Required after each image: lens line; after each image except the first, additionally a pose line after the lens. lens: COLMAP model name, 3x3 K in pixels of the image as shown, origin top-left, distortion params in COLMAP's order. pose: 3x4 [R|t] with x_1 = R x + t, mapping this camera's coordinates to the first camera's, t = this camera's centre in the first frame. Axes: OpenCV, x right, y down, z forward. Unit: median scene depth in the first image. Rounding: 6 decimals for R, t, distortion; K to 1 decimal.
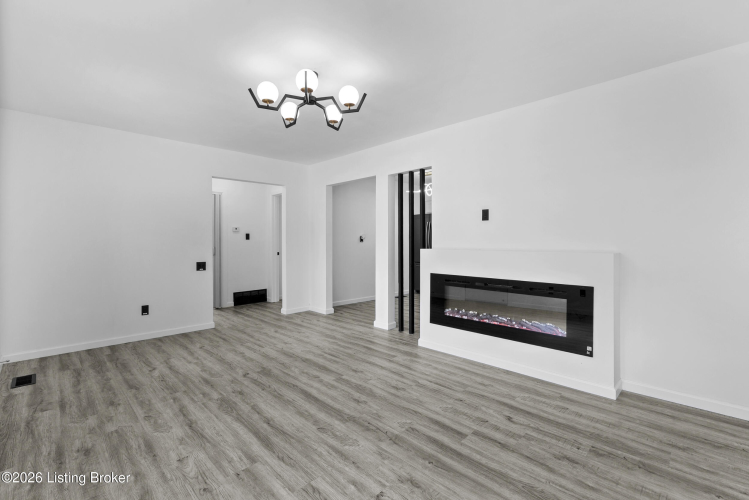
lens RADIAL K [[336.9, 0, 371.7], [0, 336.9, 244.7], [0, 0, 1]] dist [-0.003979, 0.000464]
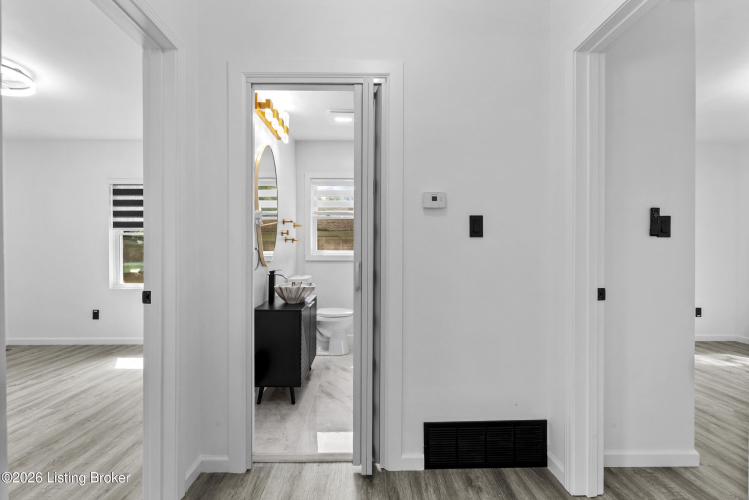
lens RADIAL K [[340.9, 0, 373.6], [0, 340.9, 254.3], [0, 0, 1]] dist [-0.001755, 0.000057]
pose [[0.729958, 0.004370, -0.683478, -0.335697], [-0.000001, 0.999980, 0.006392, -0.003032], [0.683492, -0.004665, 0.729943, 1.041100]]
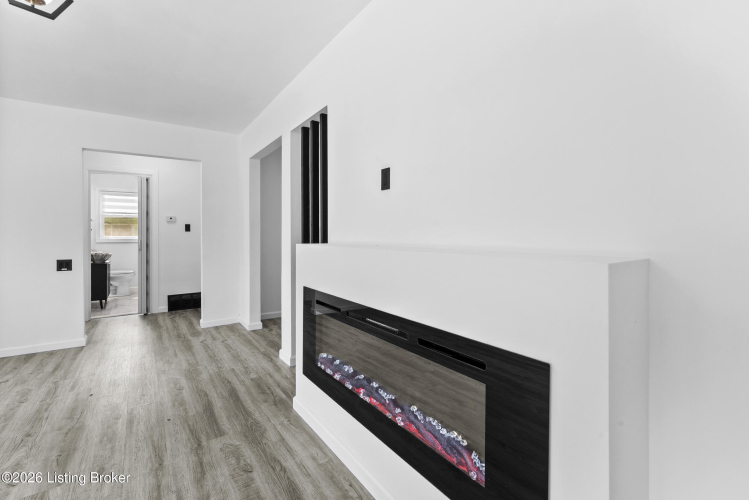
lens RADIAL K [[336.9, 0, 371.7], [0, 336.9, 244.7], [0, 0, 1]] dist [-0.003979, 0.000464]
pose [[0.985576, 0.005043, -0.169161, 0.307852], [-0.002025, 0.999836, 0.018005, 0.002280], [0.169224, -0.017402, 0.985424, 0.369404]]
